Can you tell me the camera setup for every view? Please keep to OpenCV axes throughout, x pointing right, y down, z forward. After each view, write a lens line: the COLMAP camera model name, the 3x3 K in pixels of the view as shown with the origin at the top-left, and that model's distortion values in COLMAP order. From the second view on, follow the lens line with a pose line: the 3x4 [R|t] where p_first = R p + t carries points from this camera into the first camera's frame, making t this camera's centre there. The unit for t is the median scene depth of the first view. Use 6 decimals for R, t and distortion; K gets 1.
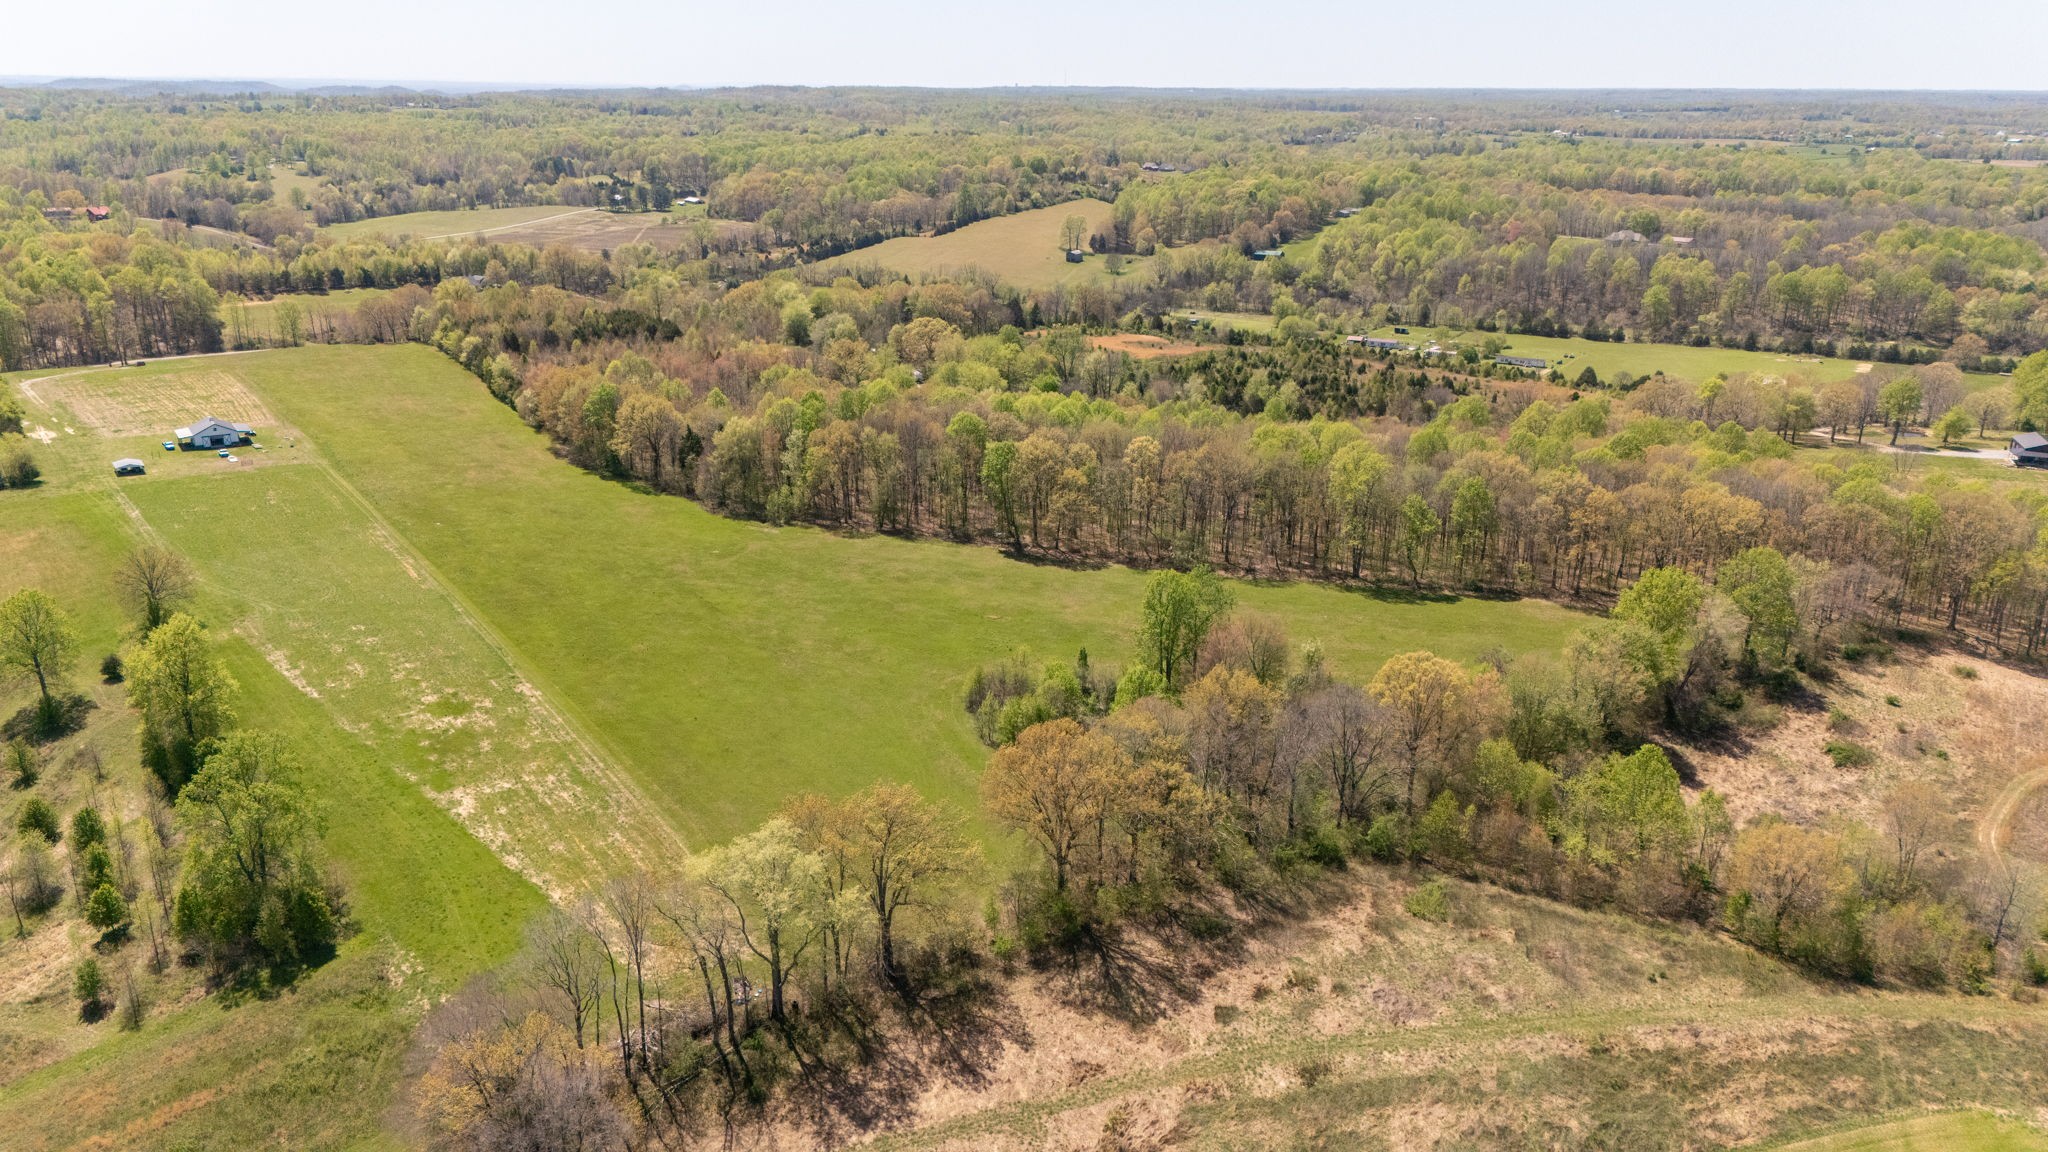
lens RADIAL K [[1490.5, 0, 1024.0], [0, 1490.5, 576.0], [0, 0, 1]] dist [0.074815, -0.065470]
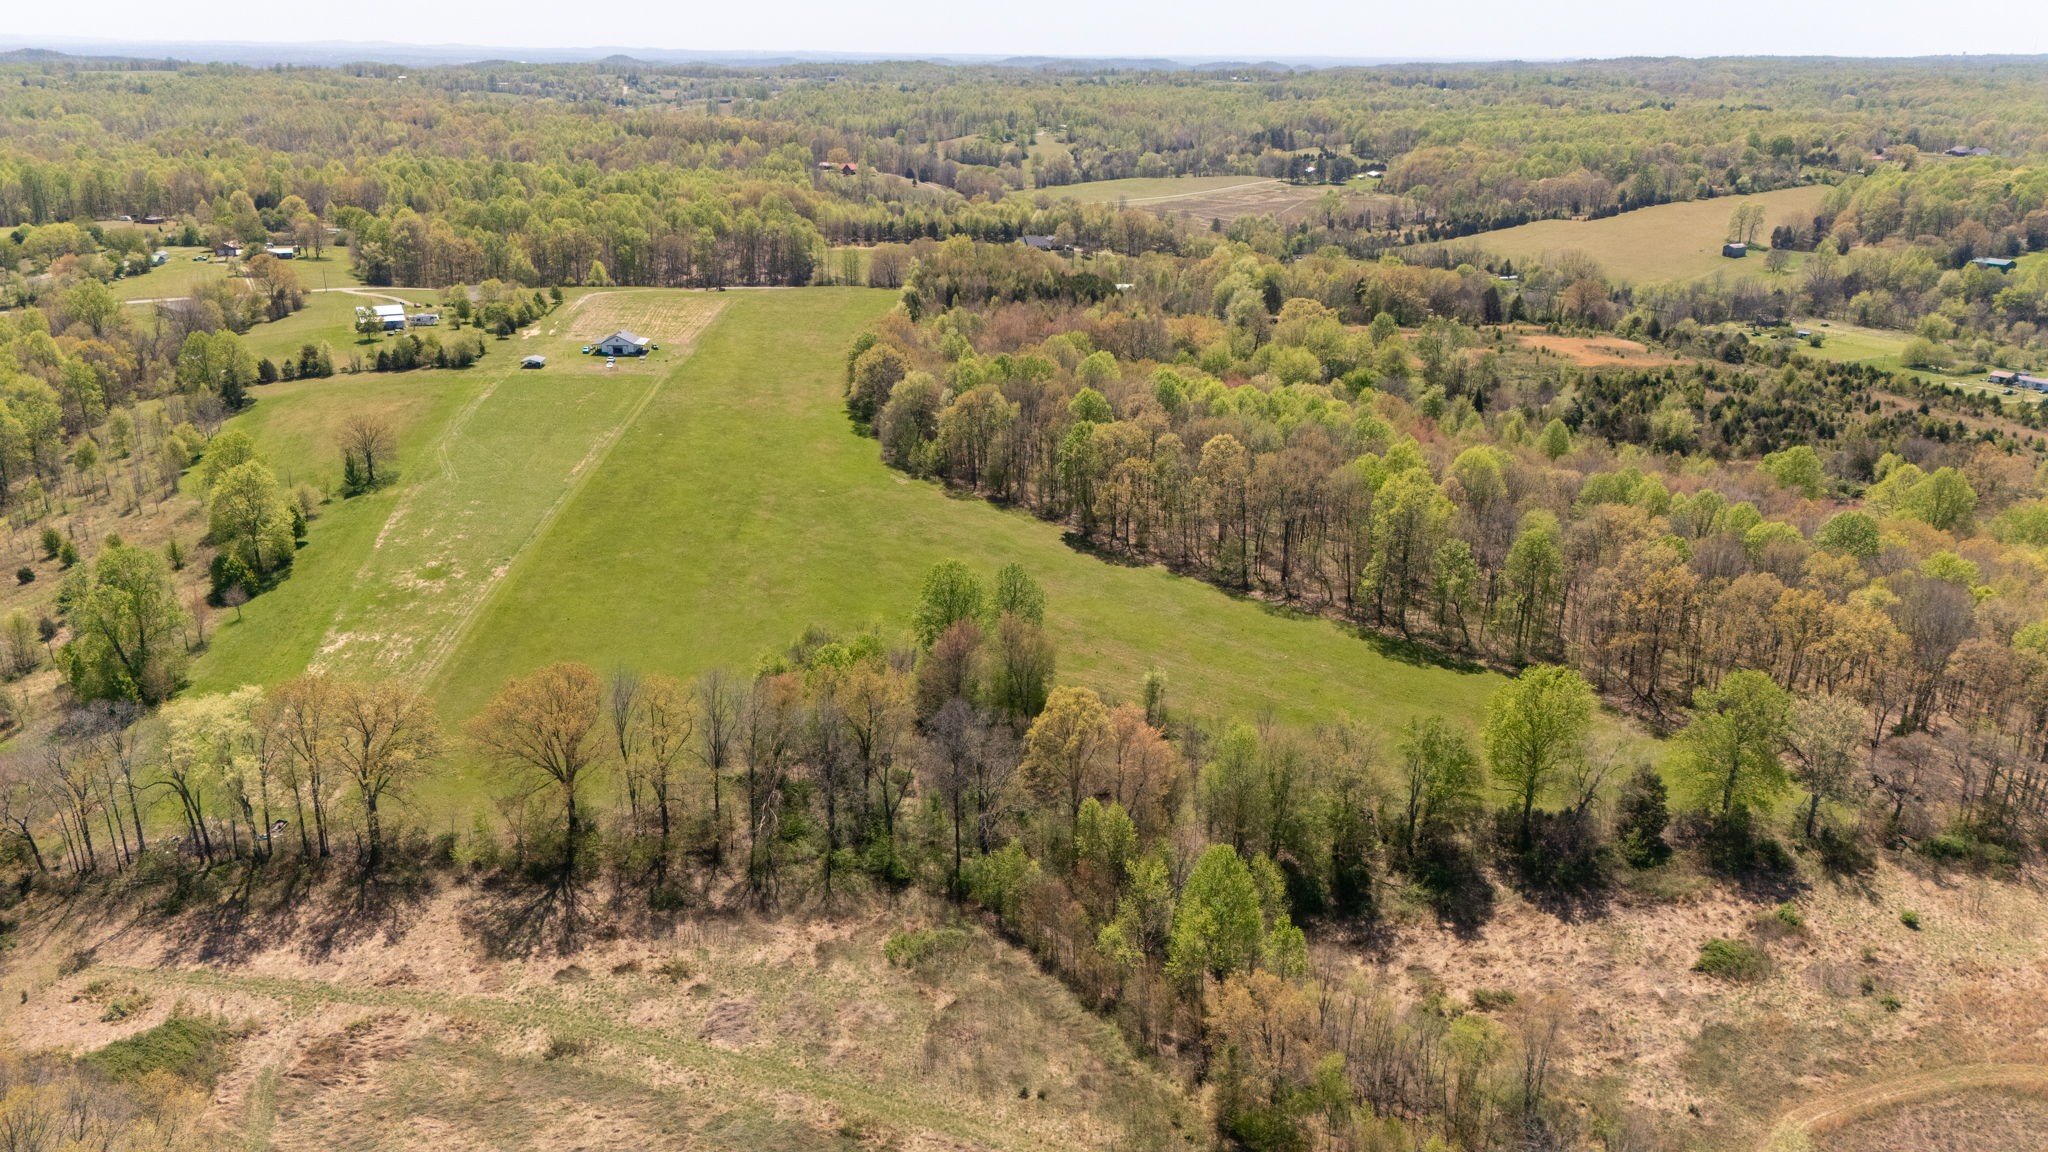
lens RADIAL K [[1490.5, 0, 1024.0], [0, 1490.5, 576.0], [0, 0, 1]] dist [0.074815, -0.065470]
pose [[0.855631, 0.170592, -0.488666, 0.179391], [-0.162979, 0.984896, 0.058455, -0.016714], [0.491257, 0.029626, 0.870511, 0.056781]]
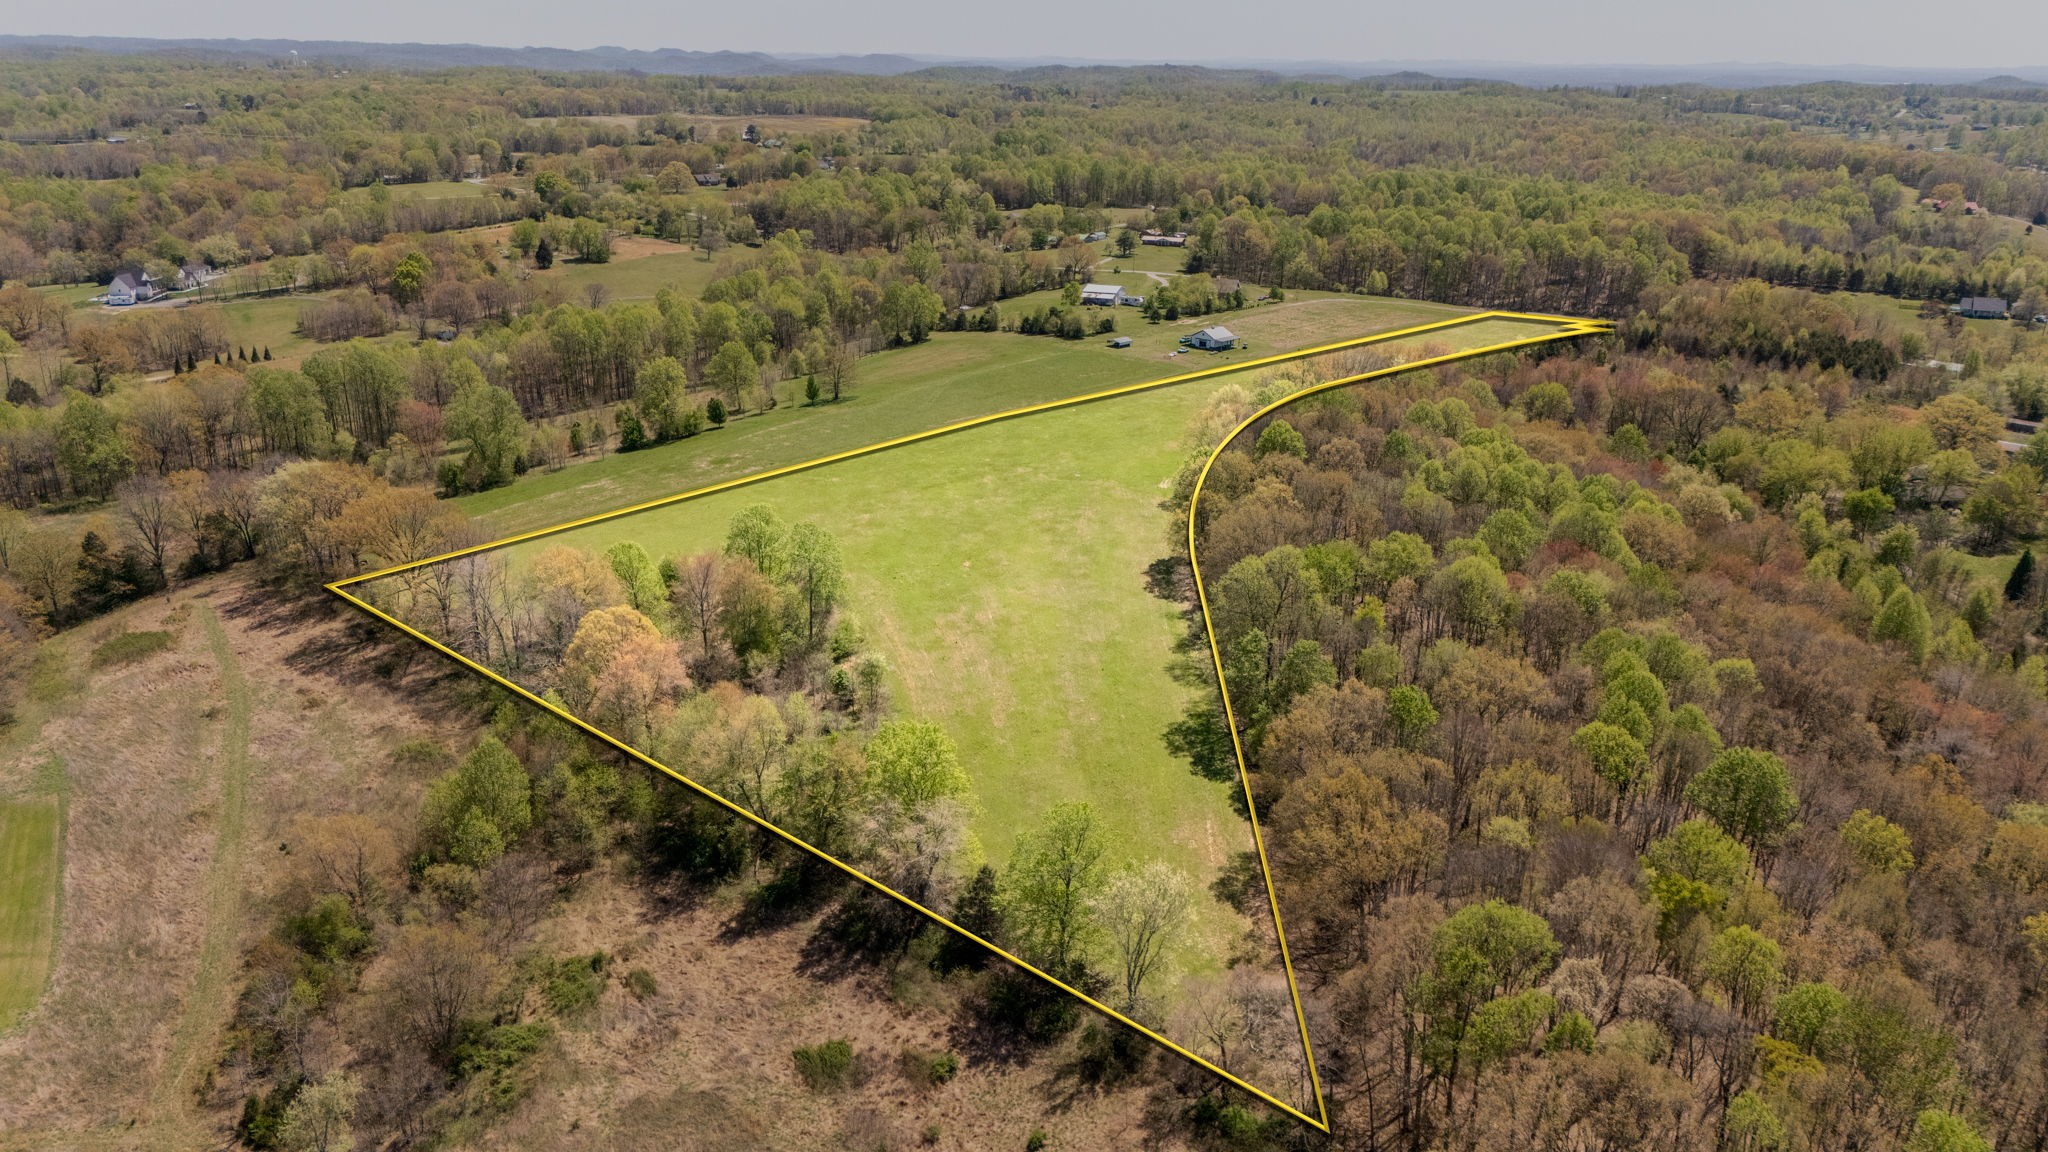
lens RADIAL K [[1490.5, 0, 1024.0], [0, 1490.5, 576.0], [0, 0, 1]] dist [0.074815, -0.065470]
pose [[0.203247, 0.317047, -0.926376, 0.344100], [-0.318587, 0.916053, 0.243617, -0.083564], [0.925847, 0.245617, 0.287192, 0.260364]]
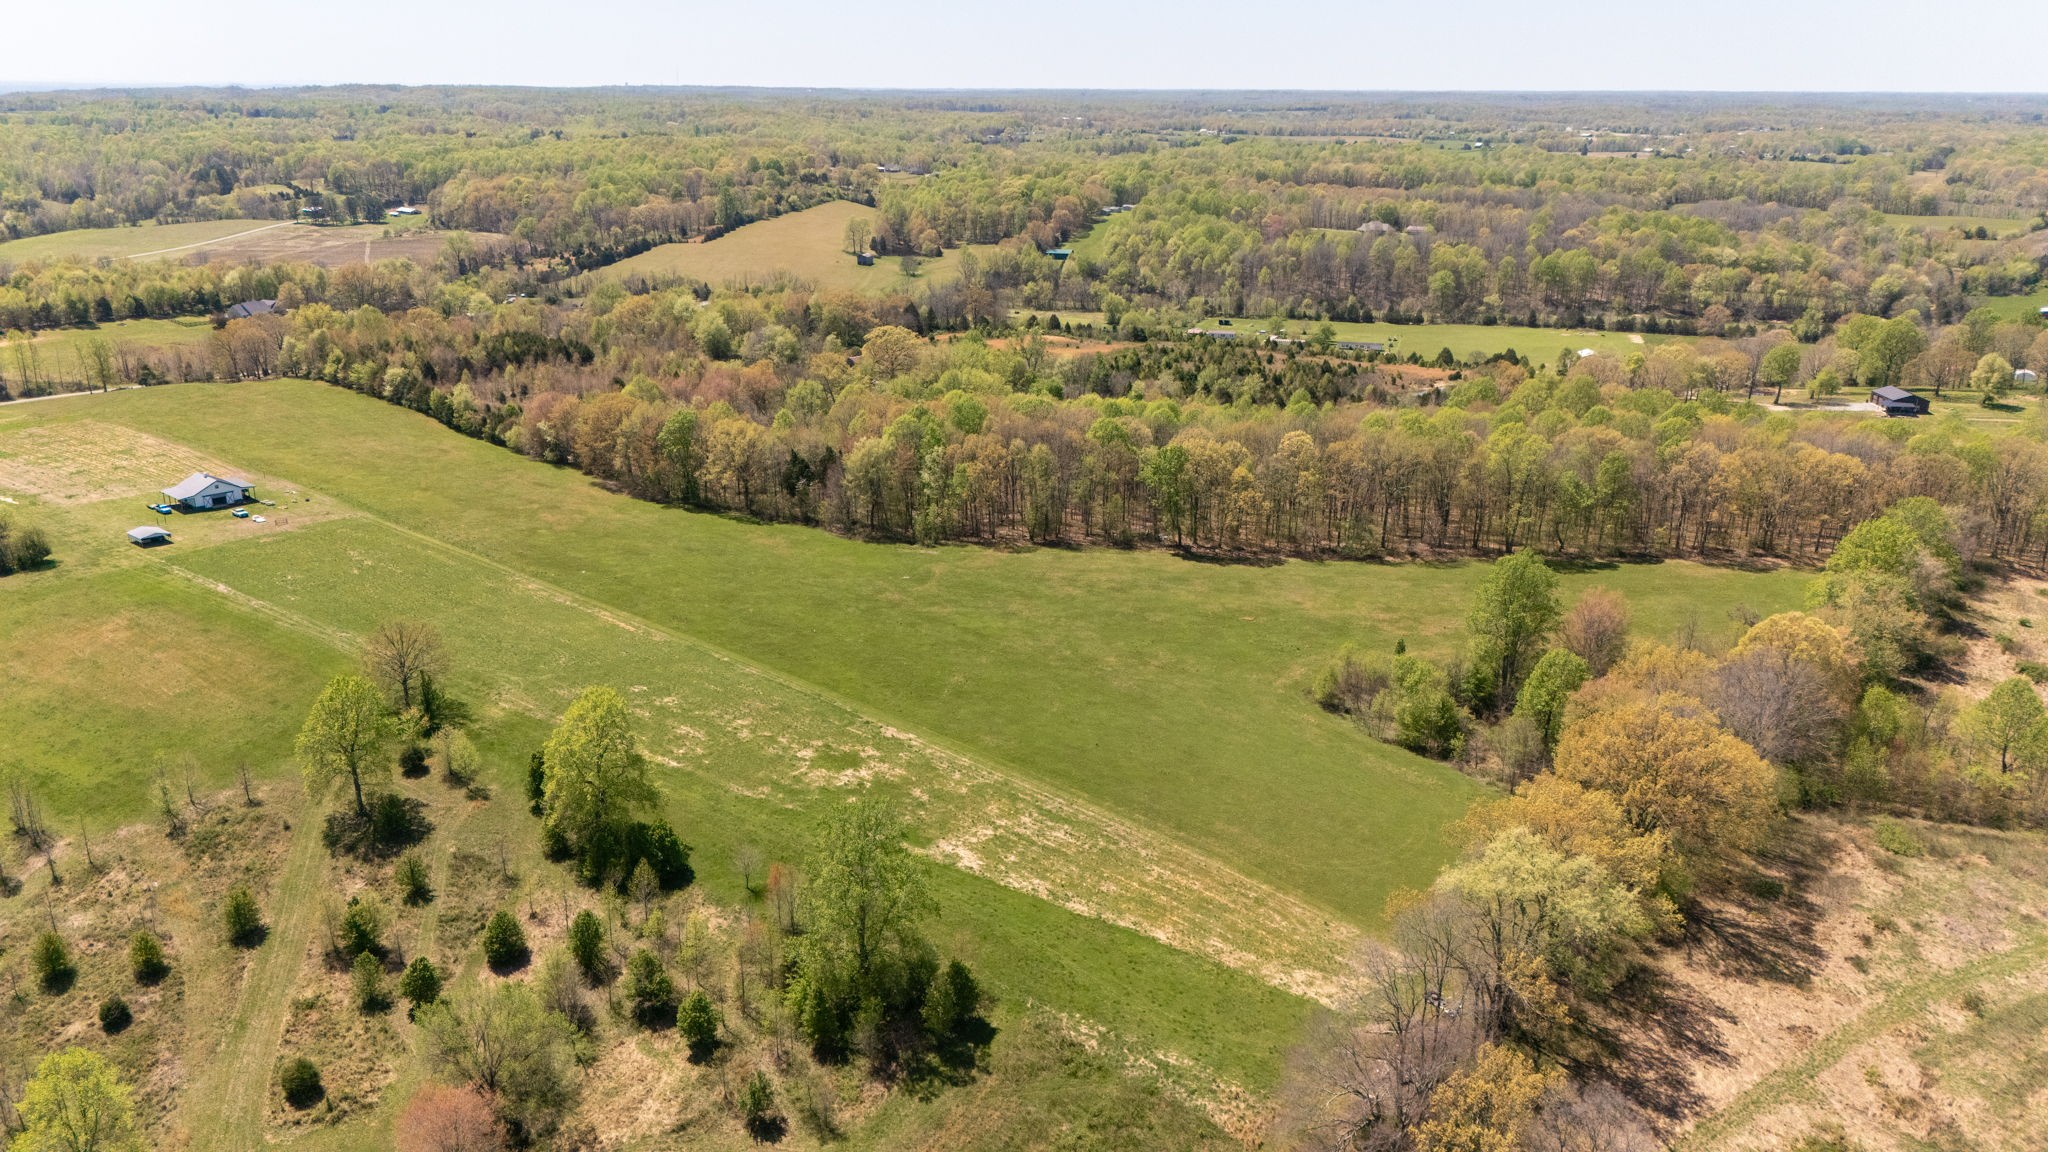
lens RADIAL K [[1490.5, 0, 1024.0], [0, 1490.5, 576.0], [0, 0, 1]] dist [0.074815, -0.065470]
pose [[0.969048, -0.079962, 0.233565, -0.141953], [0.079920, 0.996754, 0.009660, -0.008146], [-0.233579, 0.009305, 0.972293, 0.020103]]
